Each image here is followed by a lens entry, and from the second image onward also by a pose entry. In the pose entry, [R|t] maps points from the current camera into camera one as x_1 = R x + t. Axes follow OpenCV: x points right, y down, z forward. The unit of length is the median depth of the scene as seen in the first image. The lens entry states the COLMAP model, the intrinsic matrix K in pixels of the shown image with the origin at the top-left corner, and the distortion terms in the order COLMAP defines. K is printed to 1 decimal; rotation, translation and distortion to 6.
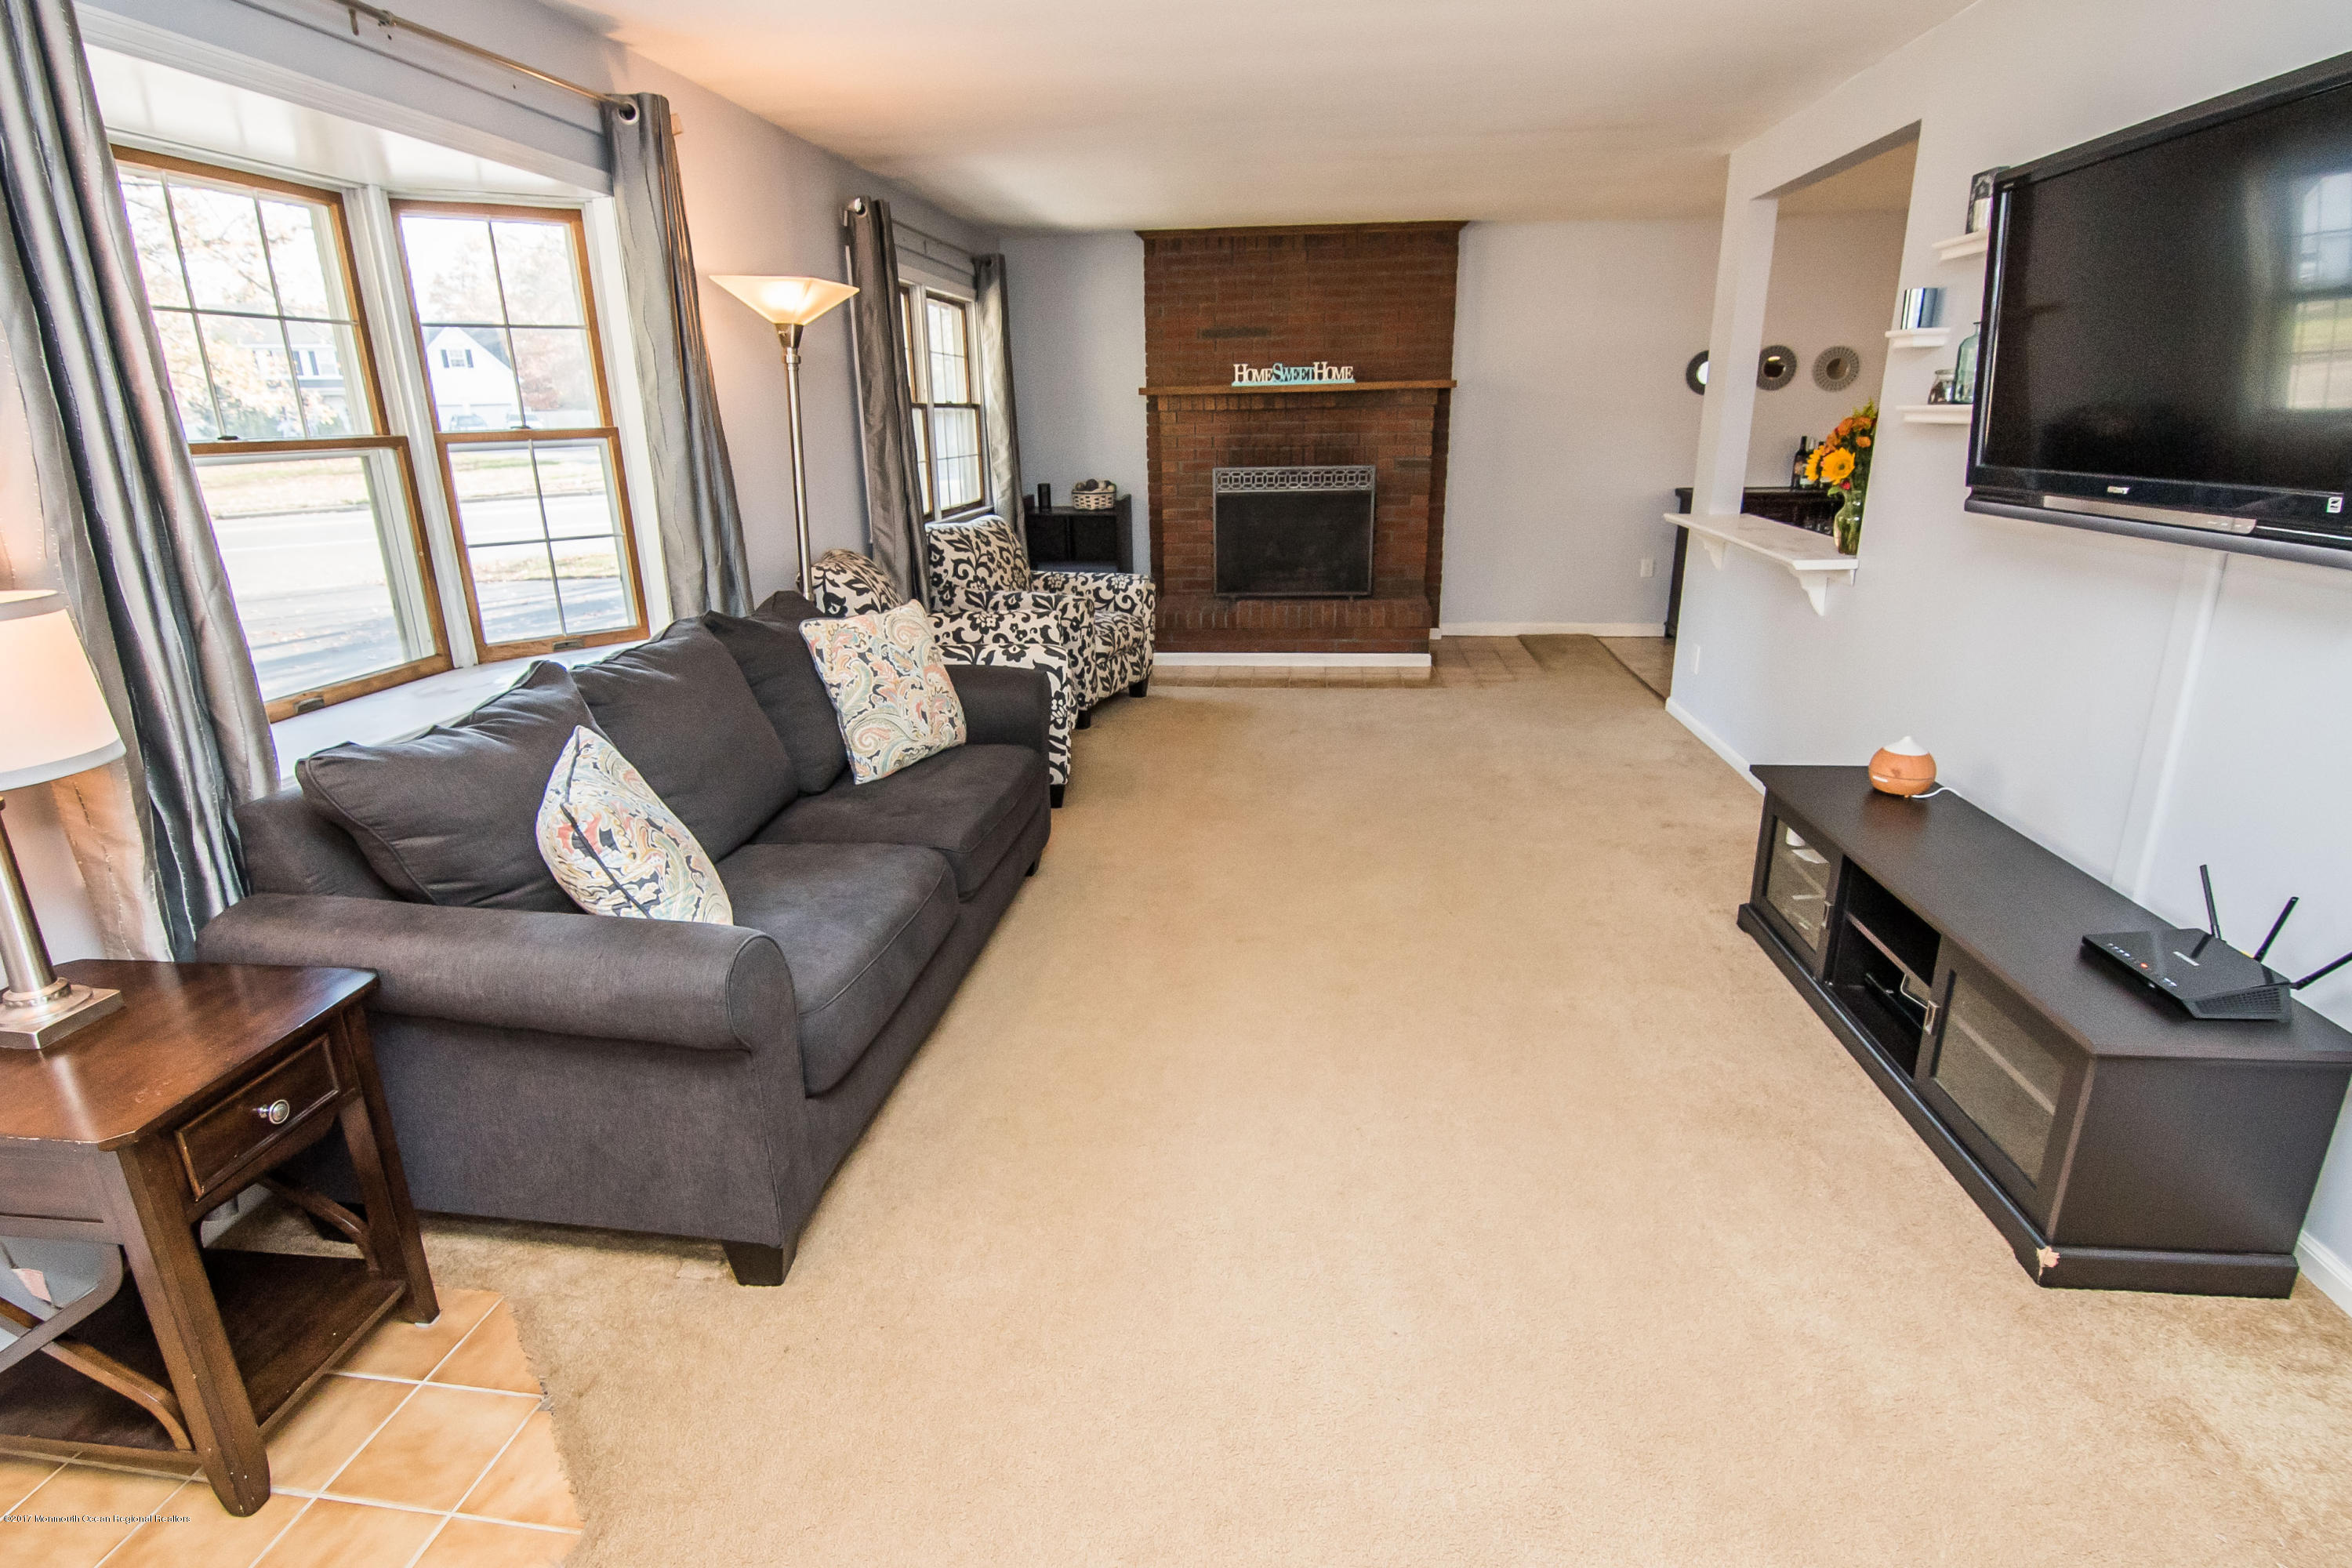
lens RADIAL K [[1150.0, 0, 1186.4], [0, 1150.0, 782.9], [0, 0, 1]] dist [0.001786, -0.018368]
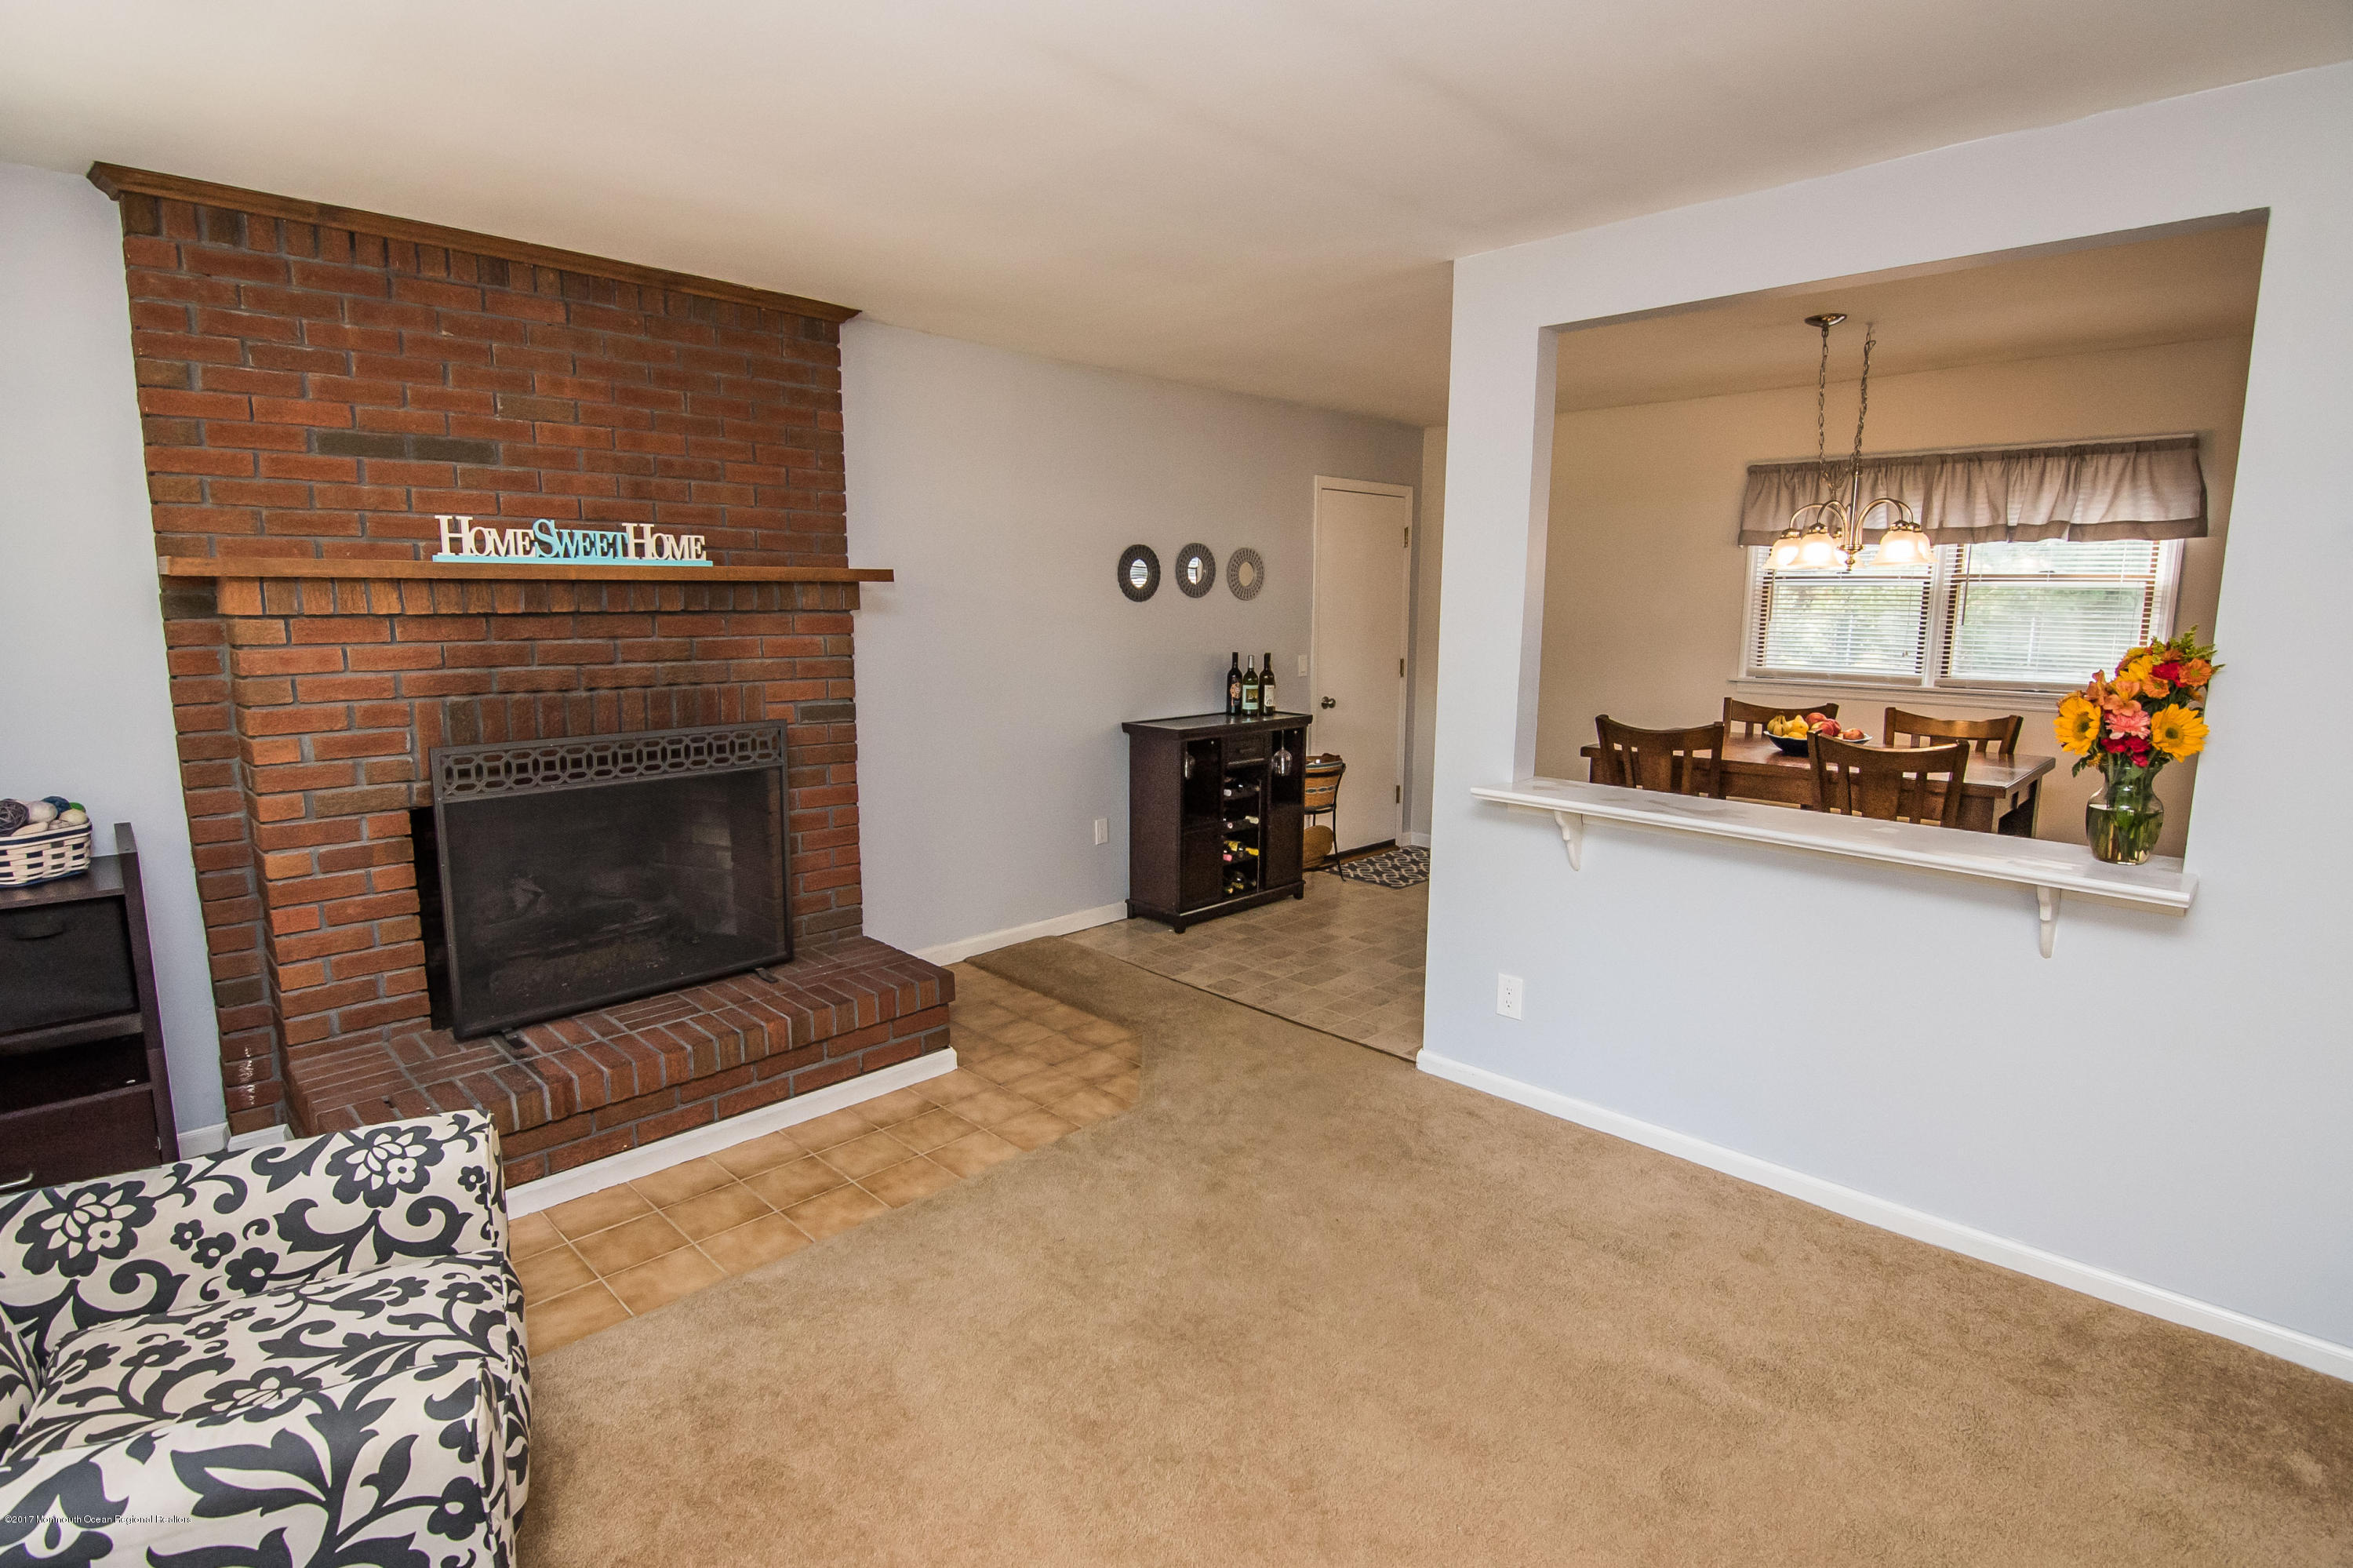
lens RADIAL K [[1128.2, 0, 1152.4], [0, 1128.2, 784.1], [0, 0, 1]] dist [-0.007627, -0.010455]
pose [[0.630983, -0.104675, 0.768702, -0.126533], [0.225586, 0.972797, -0.052704, -0.181096], [-0.742274, 0.206664, 0.637431, 0.549244]]
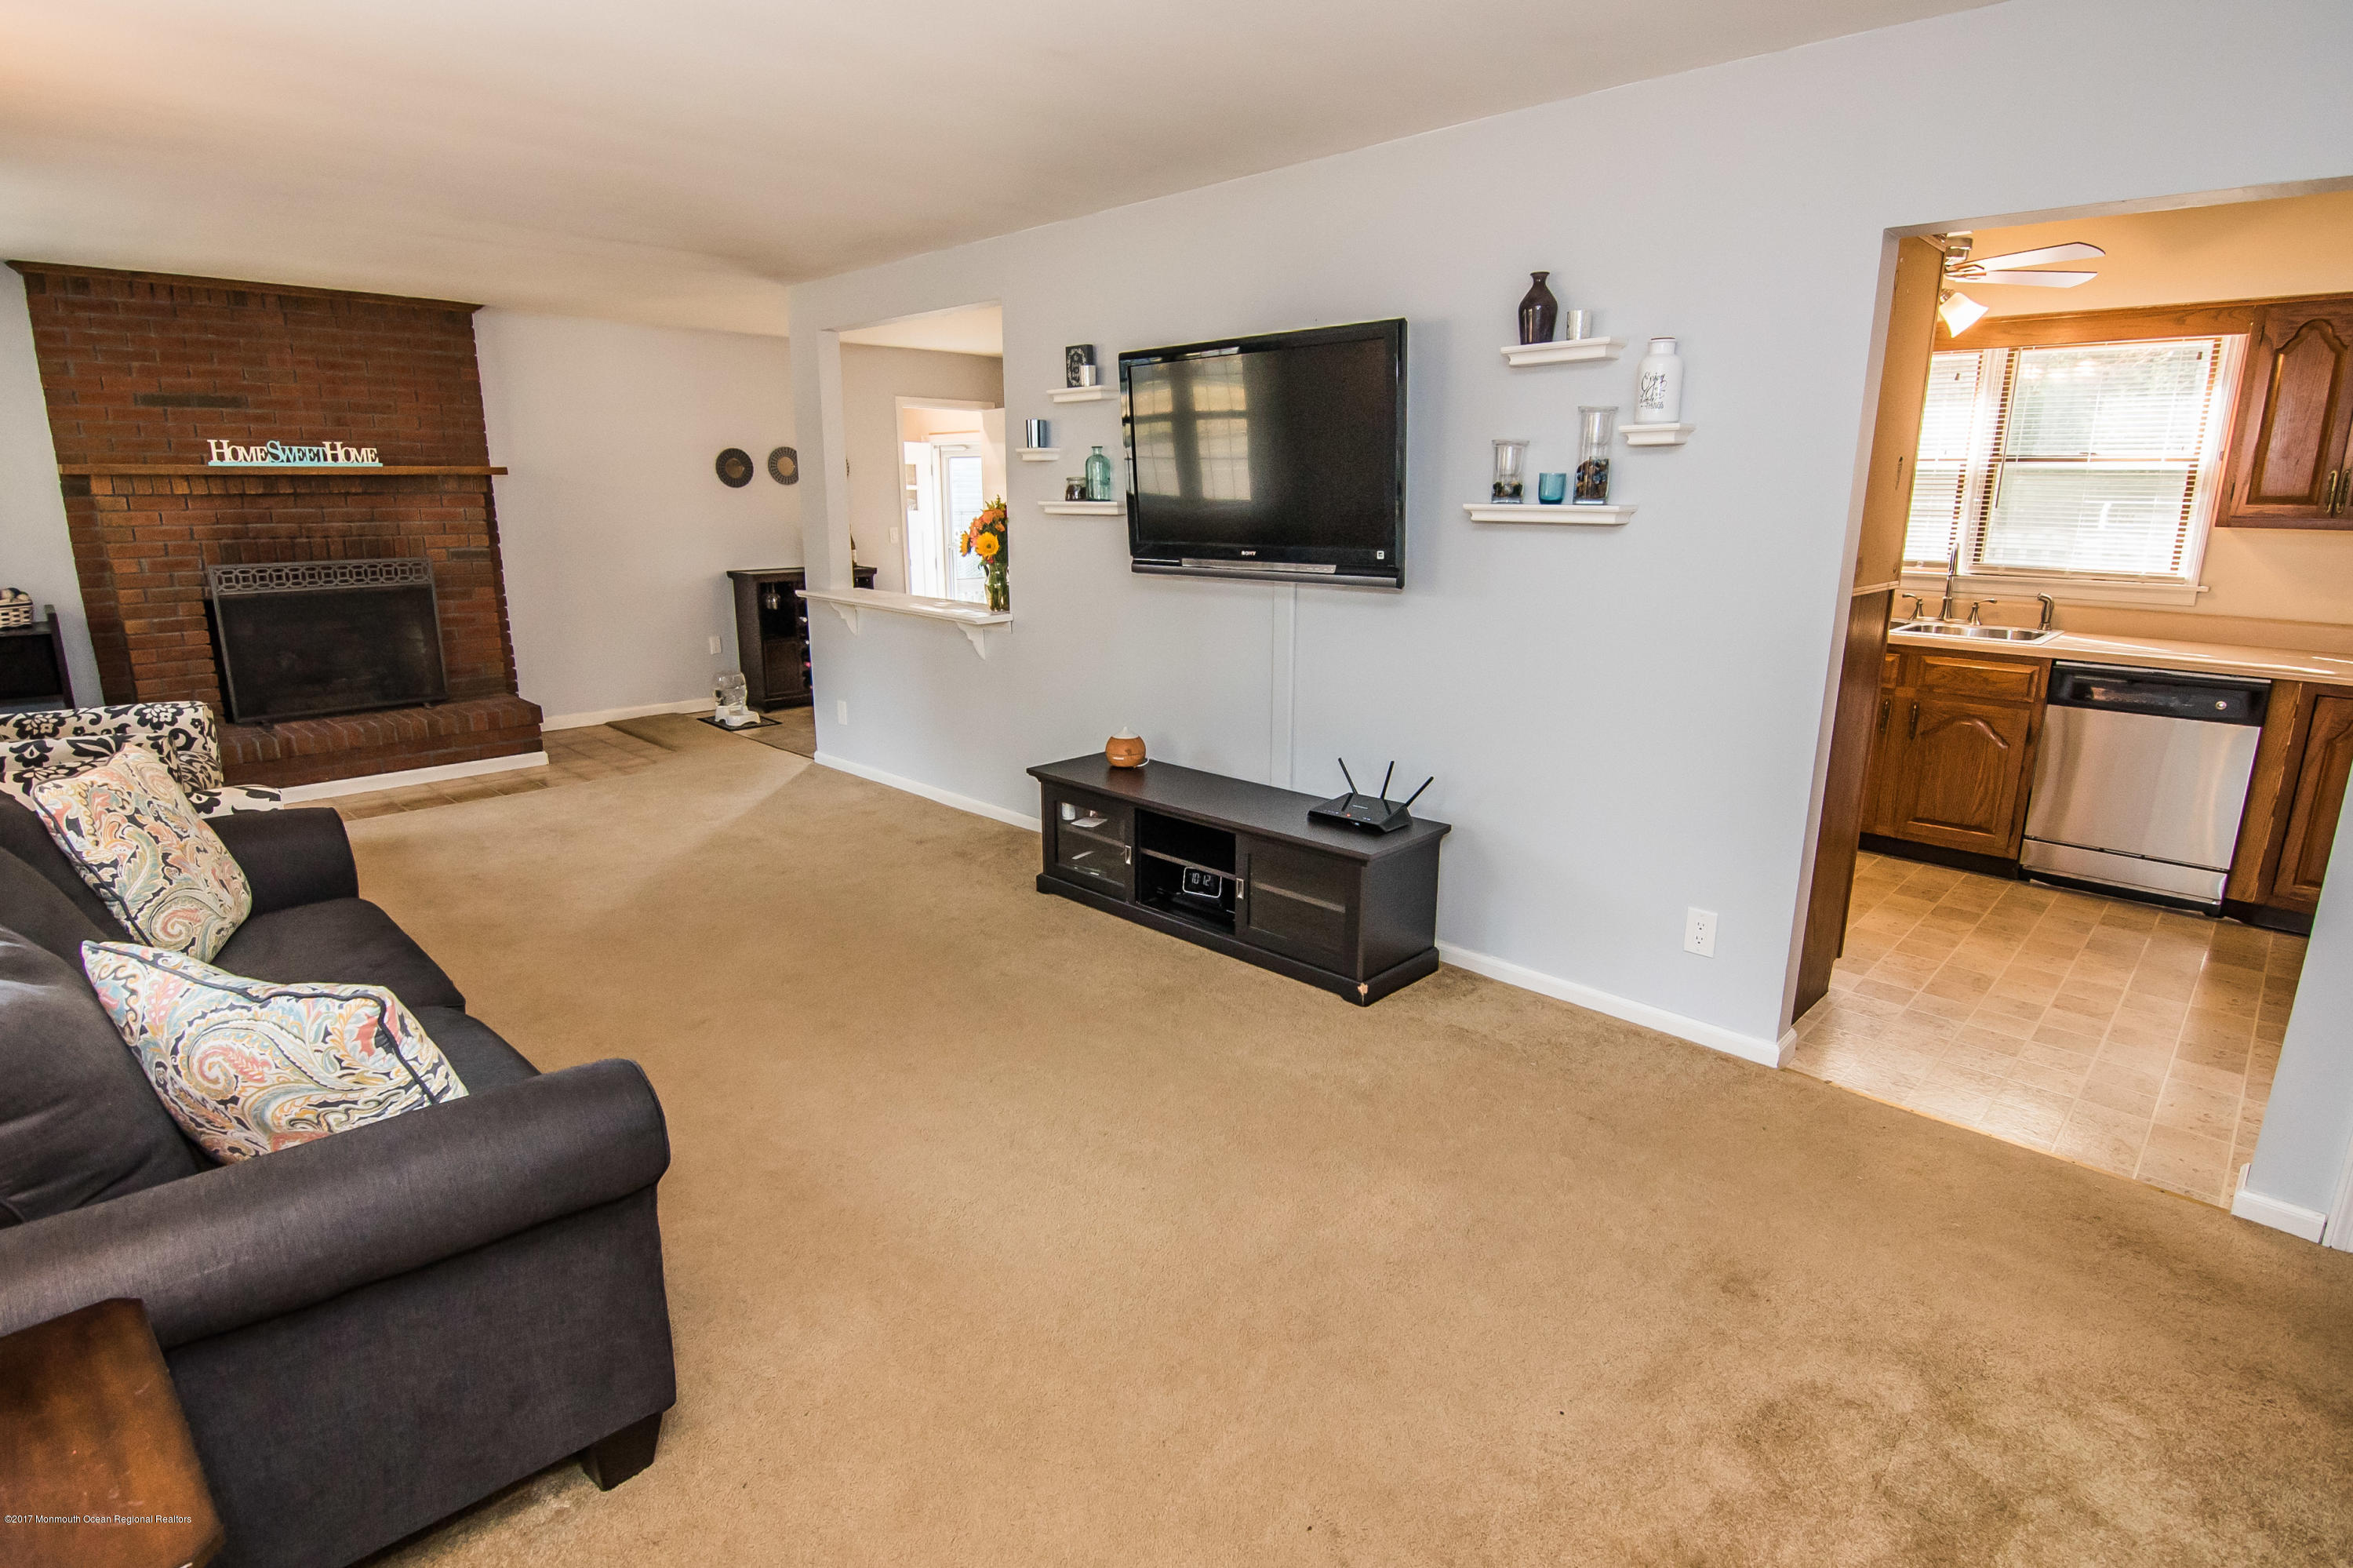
lens RADIAL K [[1164.2, 0, 1154.5], [0, 1164.2, 782.1], [0, 0, 1]] dist [-0.005088, -0.010338]
pose [[0.622471, -0.169293, 0.764114, -0.205678], [0.226173, 0.973579, 0.031453, -0.004304], [-0.749250, 0.153244, 0.644314, 0.015333]]
